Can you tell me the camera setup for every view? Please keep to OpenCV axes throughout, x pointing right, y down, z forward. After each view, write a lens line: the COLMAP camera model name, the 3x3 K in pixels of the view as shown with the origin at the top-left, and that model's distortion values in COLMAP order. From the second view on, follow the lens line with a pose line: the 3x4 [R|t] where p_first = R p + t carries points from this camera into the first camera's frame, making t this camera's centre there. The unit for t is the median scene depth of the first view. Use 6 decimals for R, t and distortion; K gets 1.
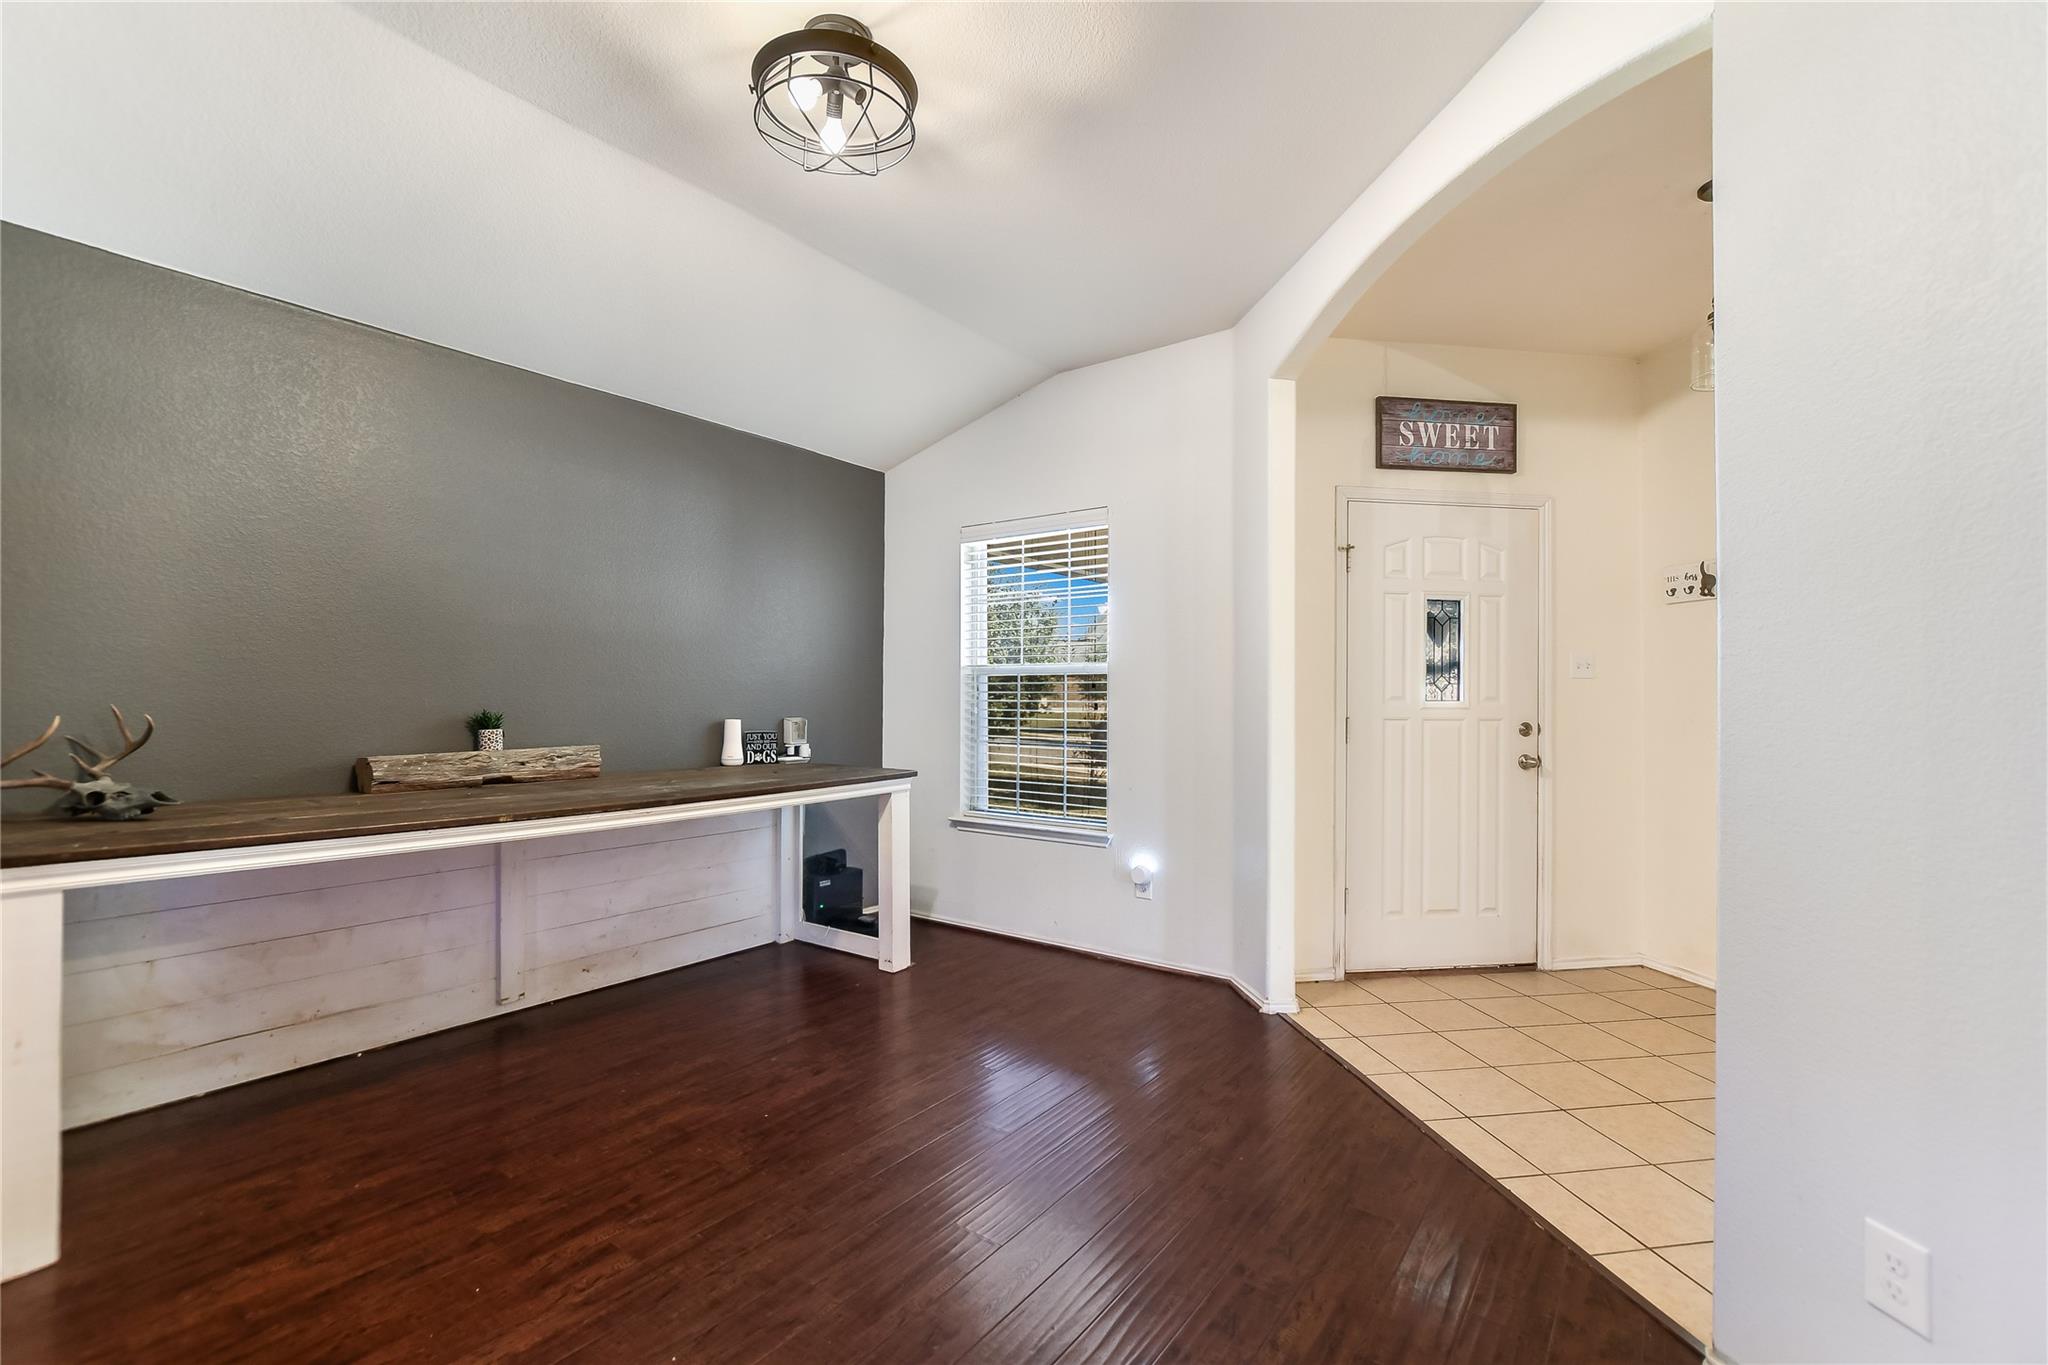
lens RADIAL K [[896.3, 0, 1014.9], [0, 896.3, 698.6], [0, 0, 1]] dist [-0.023594, 0.004425]
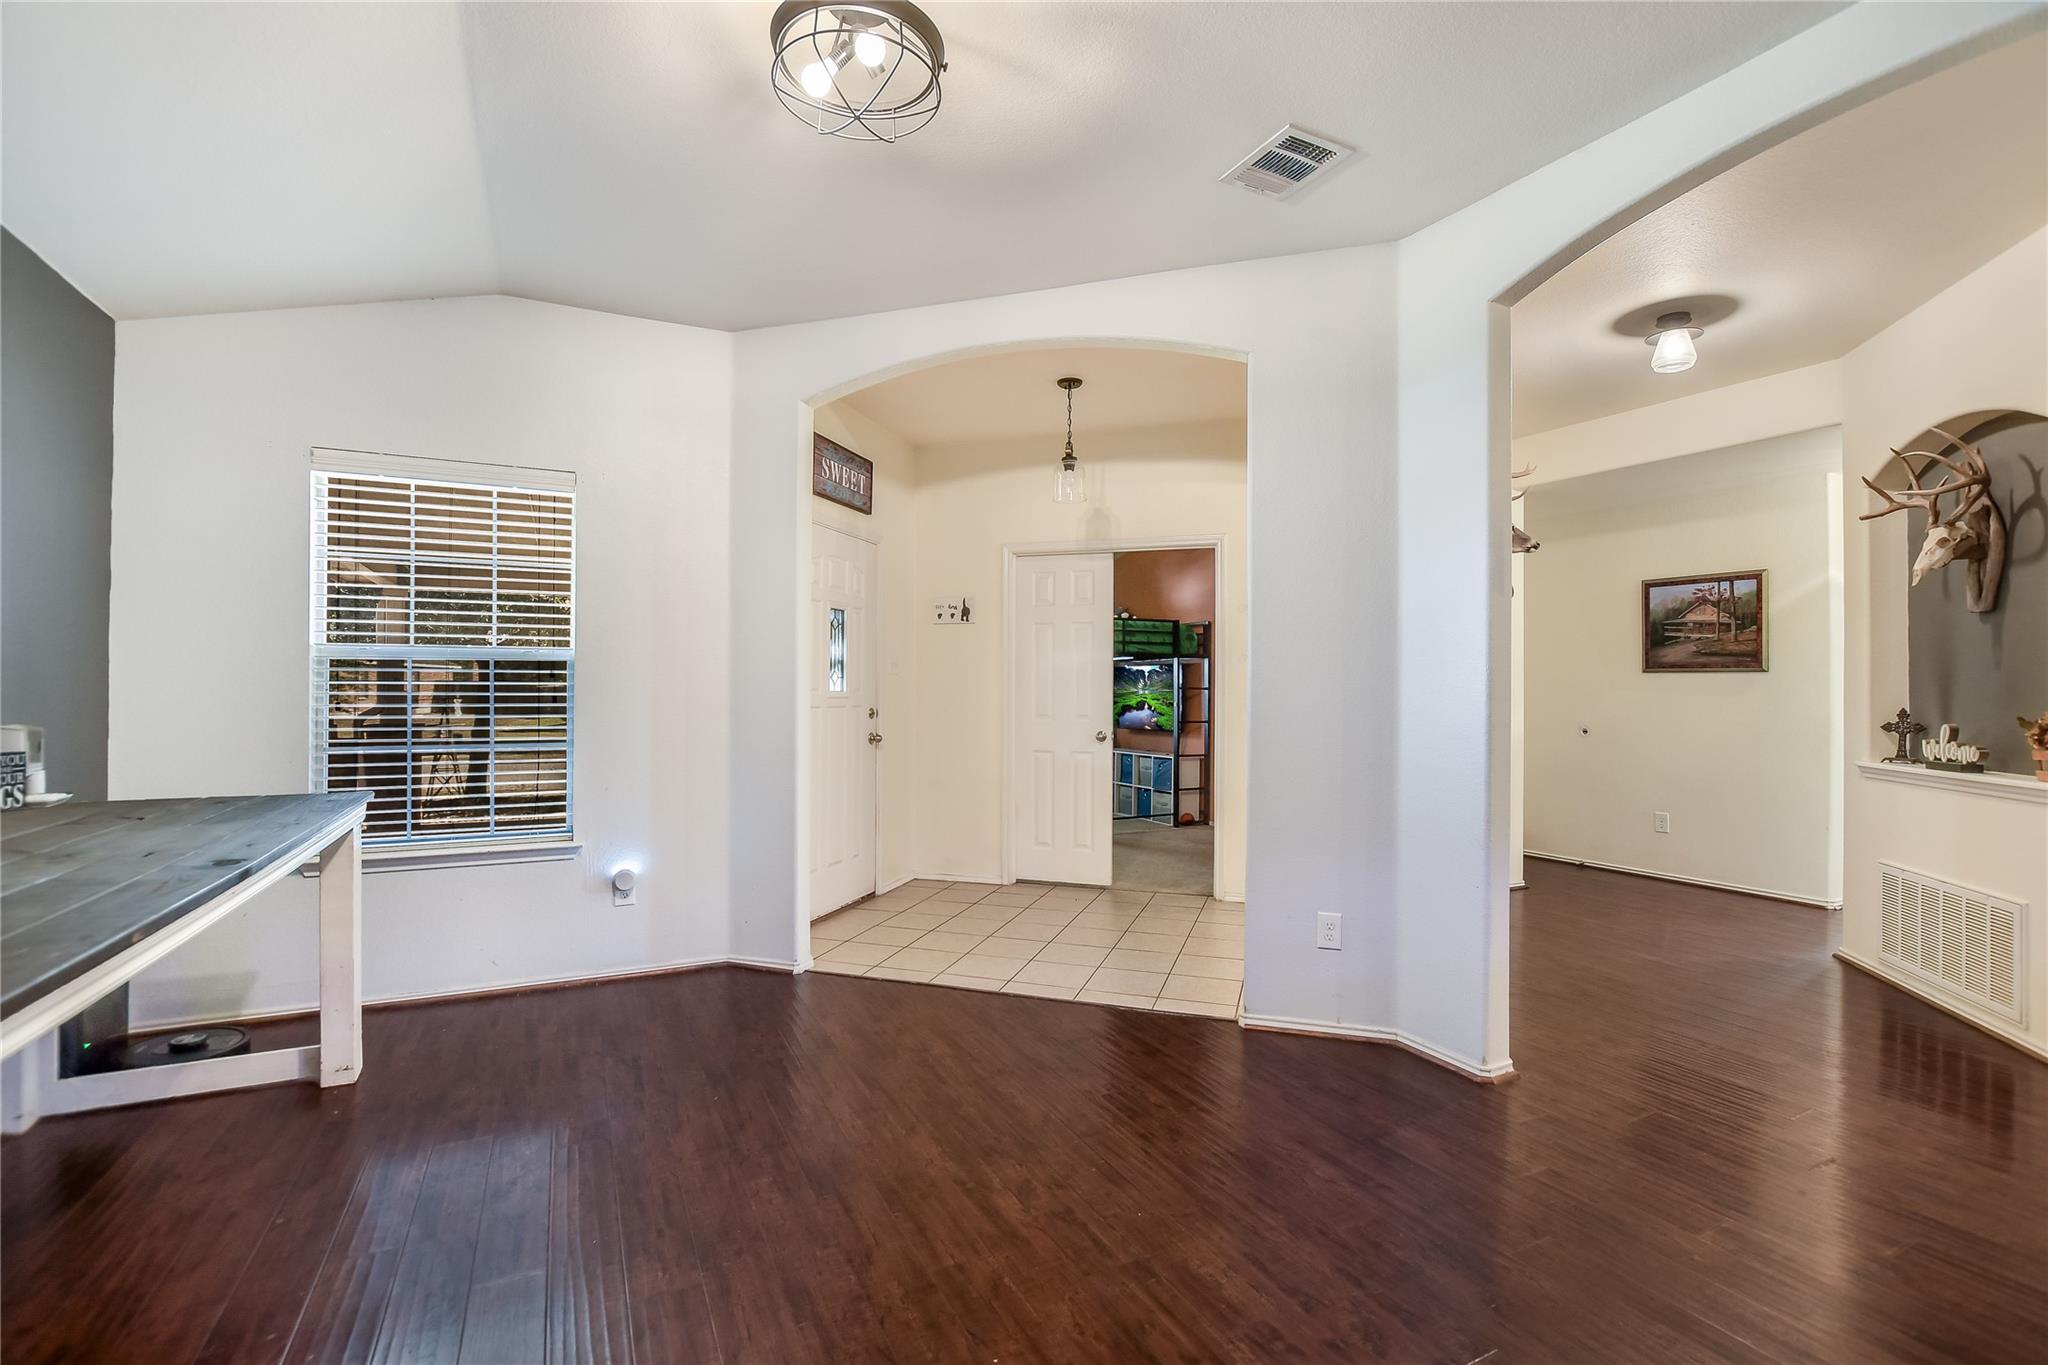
lens RADIAL K [[907.5, 0, 1014.0], [0, 907.5, 695.4], [0, 0, 1]] dist [-0.027580, 0.004082]
pose [[0.443597, -0.005480, 0.896210, -0.529333], [0.002920, 0.999985, 0.004670, 0.002931], [-0.896222, 0.000546, 0.443606, 0.230198]]
